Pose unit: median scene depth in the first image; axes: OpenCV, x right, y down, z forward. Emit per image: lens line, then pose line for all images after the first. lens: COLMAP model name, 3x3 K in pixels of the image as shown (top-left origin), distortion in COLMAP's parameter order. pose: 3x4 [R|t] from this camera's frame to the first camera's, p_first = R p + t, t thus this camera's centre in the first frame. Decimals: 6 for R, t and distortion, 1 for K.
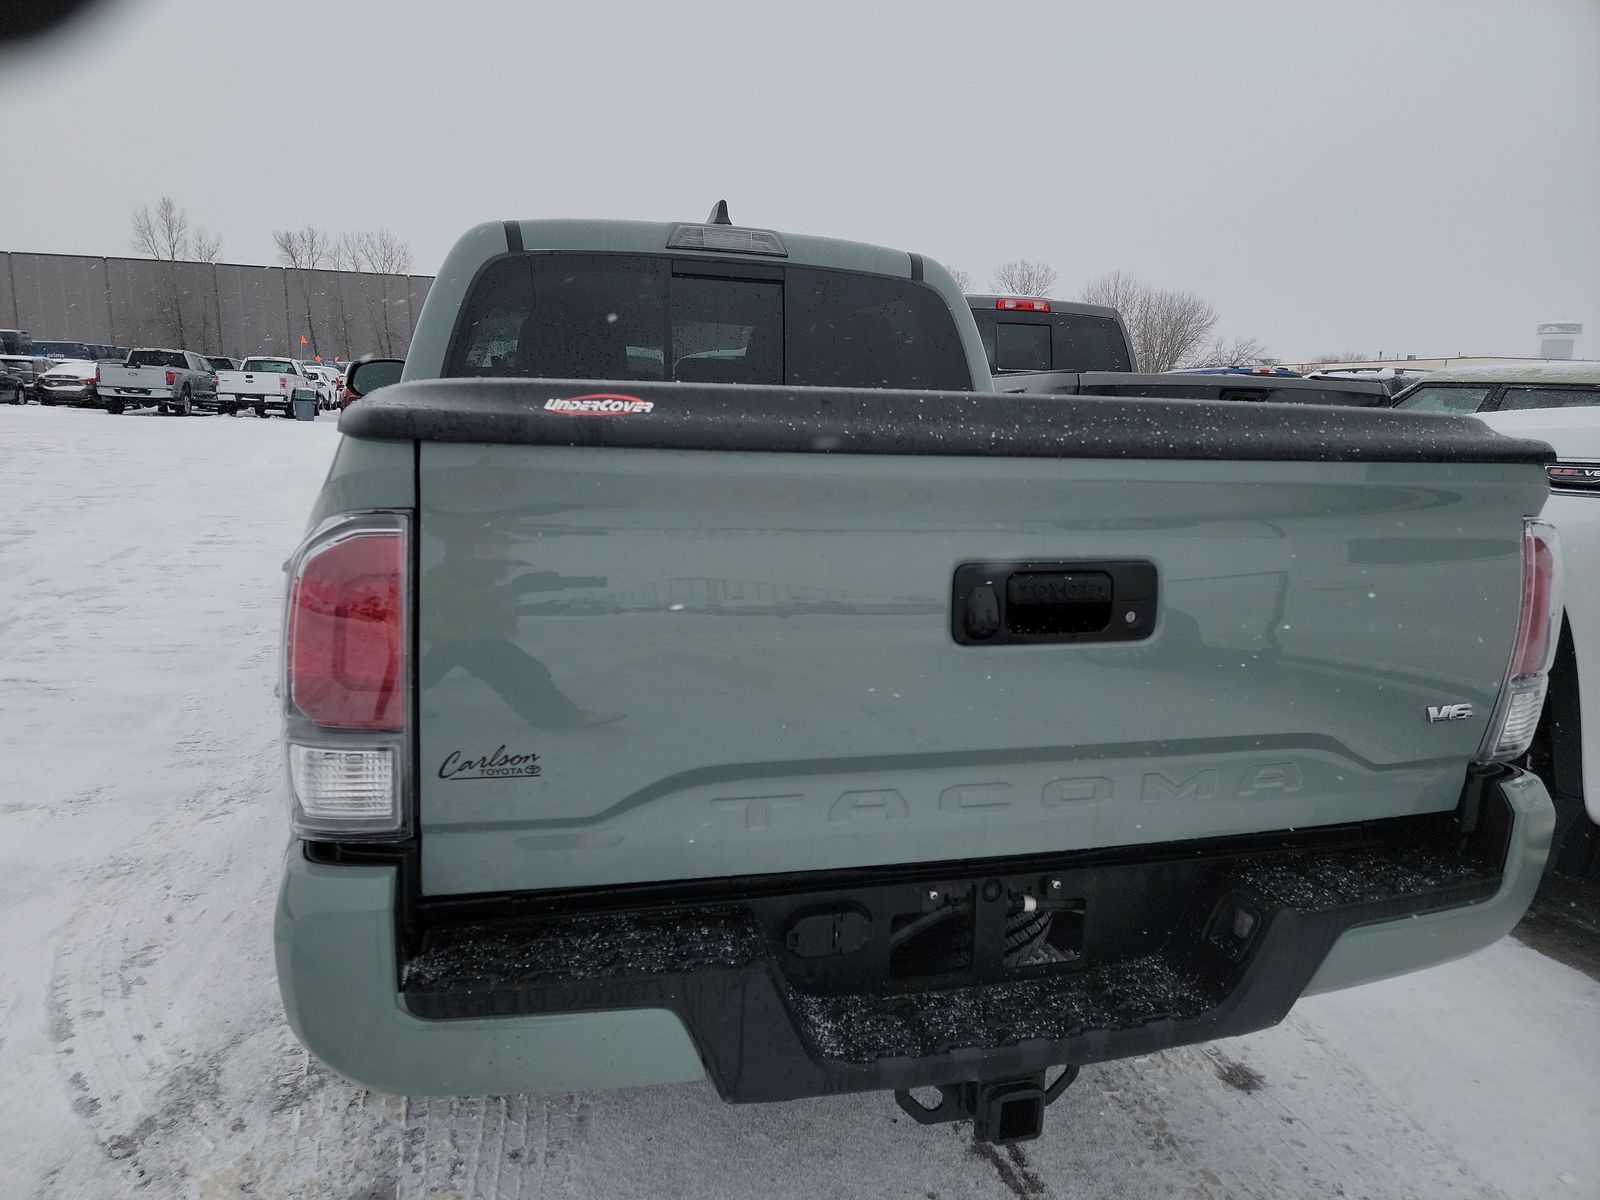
lens RADIAL K [[1113.4, 0, 811.5], [0, 1113.4, 567.7], [0, 0, 1]] dist [0.064374, -0.039082]
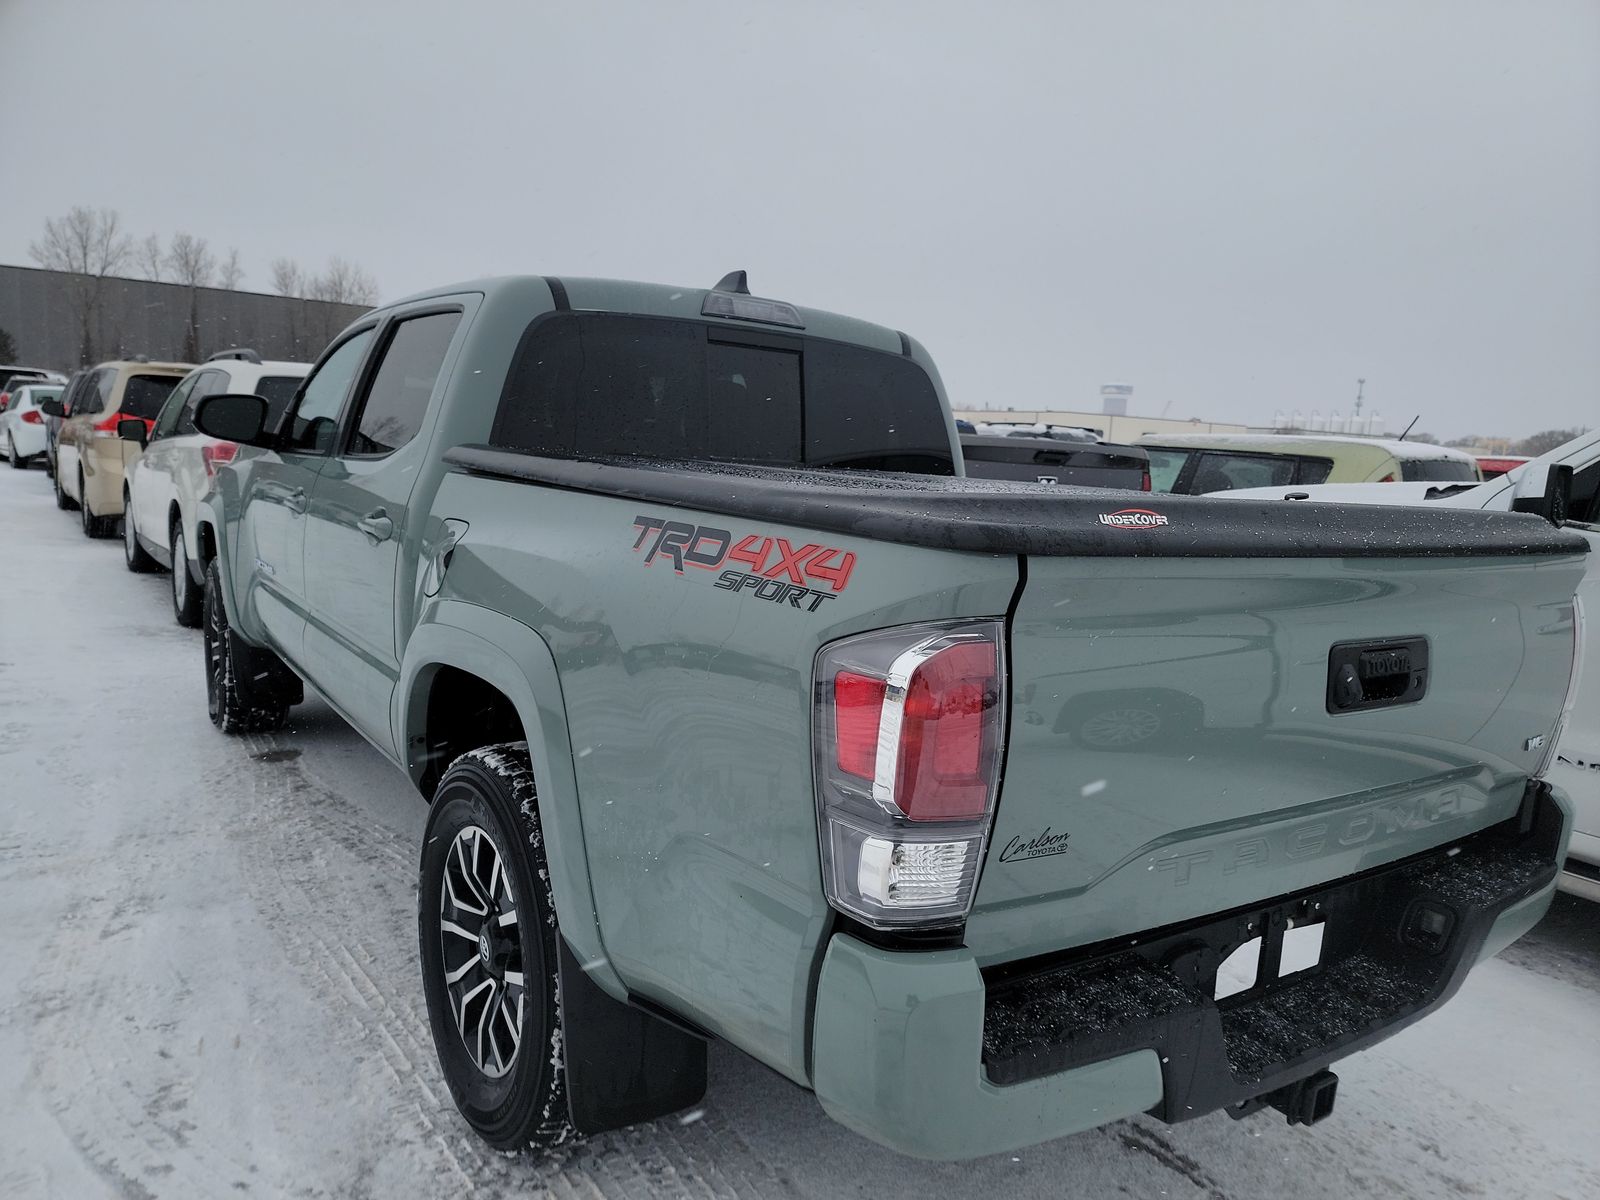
lens RADIAL K [[1113.4, 0, 822.4], [0, 1113.4, 611.9], [0, 0, 1]] dist [0.064374, -0.039082]
pose [[0.947318, -0.021040, 0.319601, -0.427109], [0.018035, 0.999761, 0.012361, -0.036152], [-0.319785, -0.005945, 0.947471, 0.017305]]
